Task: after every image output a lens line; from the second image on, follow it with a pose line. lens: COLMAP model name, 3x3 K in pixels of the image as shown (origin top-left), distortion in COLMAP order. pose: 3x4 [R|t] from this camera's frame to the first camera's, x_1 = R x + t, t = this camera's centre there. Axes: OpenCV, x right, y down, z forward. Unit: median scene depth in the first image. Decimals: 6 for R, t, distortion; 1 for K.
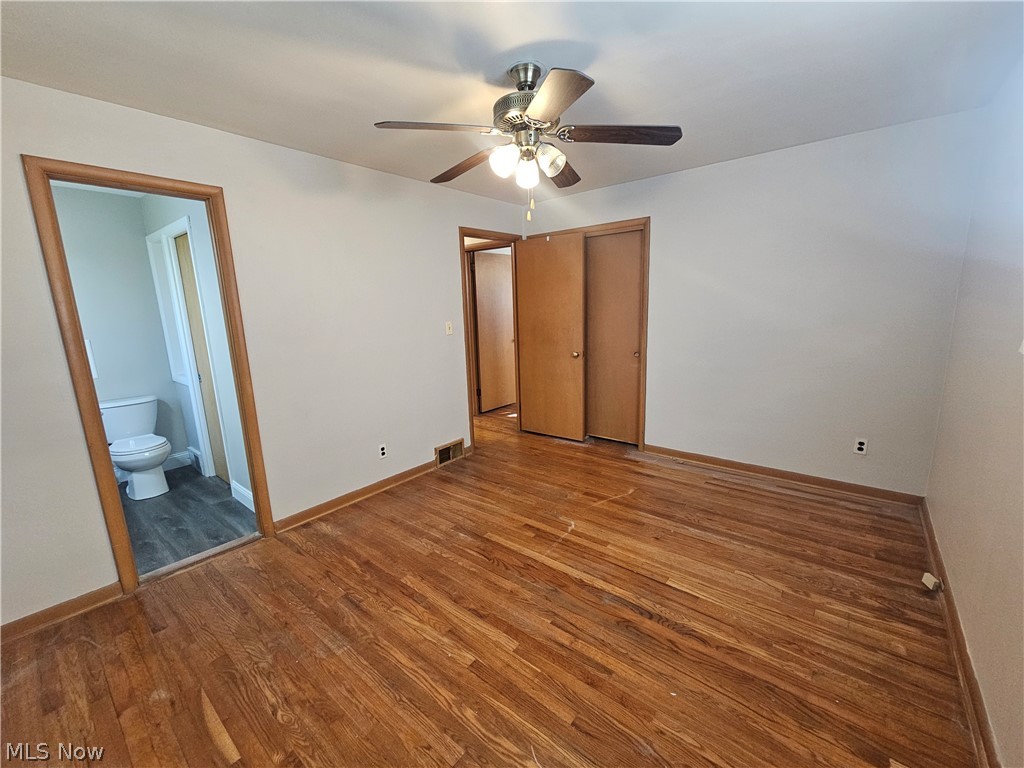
lens RADIAL K [[421.6, 0, 515.2], [0, 421.6, 383.5], [0, 0, 1]] dist [-0.003989, 0.001254]
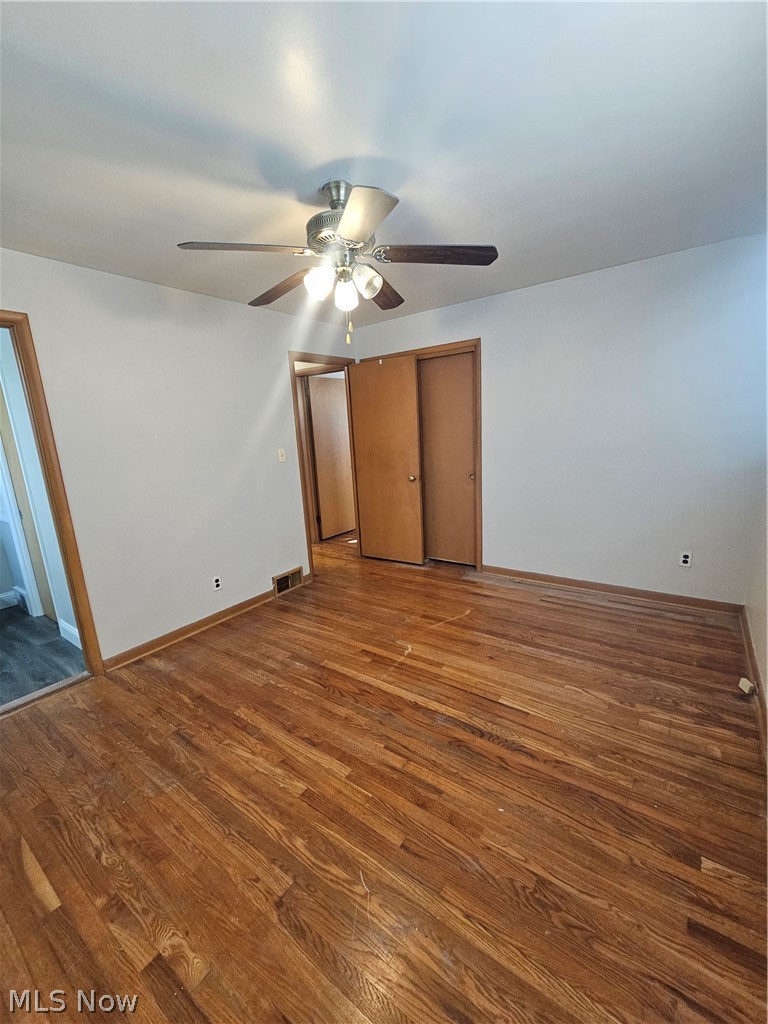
lens RADIAL K [[421.6, 0, 383.9], [0, 421.6, 516.9], [0, 0, 1]] dist [-0.003989, 0.001254]
pose [[0.998274, -0.034022, 0.047870, 0.049309], [0.033041, 0.999230, 0.021146, -0.001366], [-0.048552, -0.019527, 0.998630, 0.006672]]
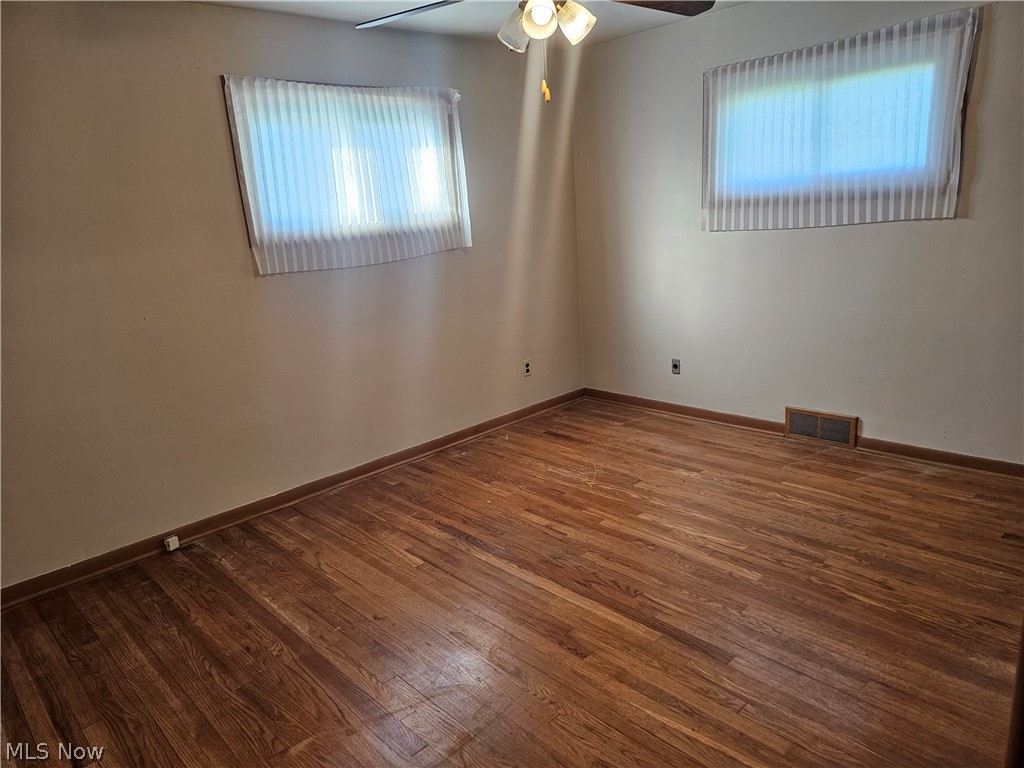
lens RADIAL K [[680.6, 0, 511.7], [0, 680.6, 382.7], [0, 0, 1]] dist [0.032054, -0.016810]
pose [[-0.986924, 0.070743, 0.144833, -0.041492], [0.126392, 0.897274, 0.422994, -0.414252], [-0.100031, 0.435769, -0.894483, 2.066830]]
